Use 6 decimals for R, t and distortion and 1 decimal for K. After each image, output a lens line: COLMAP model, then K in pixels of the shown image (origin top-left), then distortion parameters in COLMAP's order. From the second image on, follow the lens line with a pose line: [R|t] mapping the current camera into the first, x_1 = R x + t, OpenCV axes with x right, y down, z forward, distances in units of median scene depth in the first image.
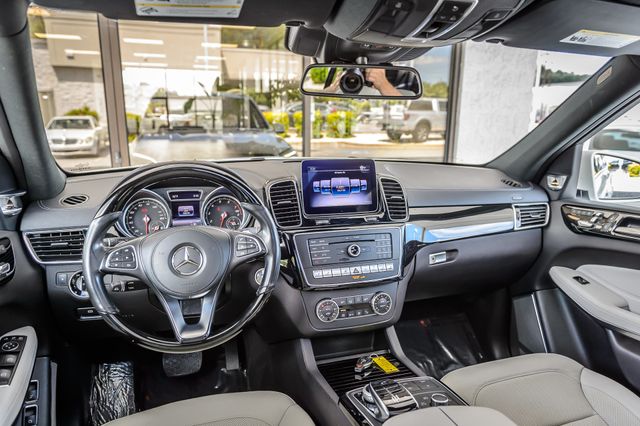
lens RADIAL K [[422.7, 0, 318.1], [0, 422.7, 209.6], [0, 0, 1]] dist [-0.000932, -0.006962]
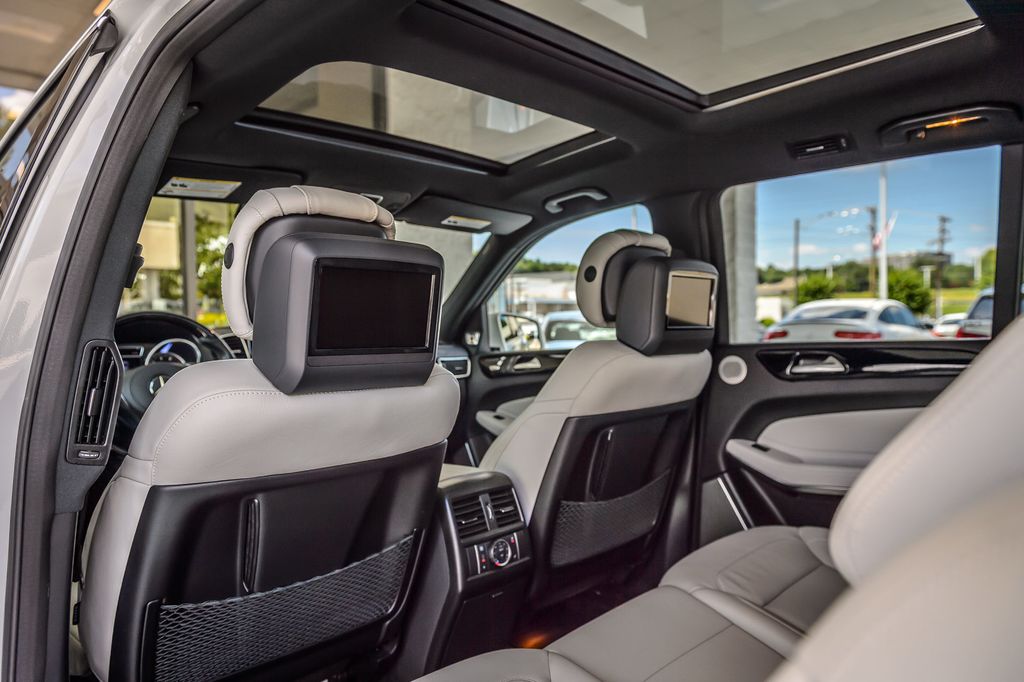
lens RADIAL K [[676.3, 0, 508.9], [0, 676.3, 343.4], [0, 0, 1]] dist [-0.000932, -0.006962]
pose [[0.887350, -0.035650, 0.459716, -0.236610], [0.121443, 0.979874, -0.158424, 0.302693], [-0.444816, 0.196407, 0.873821, -0.787127]]
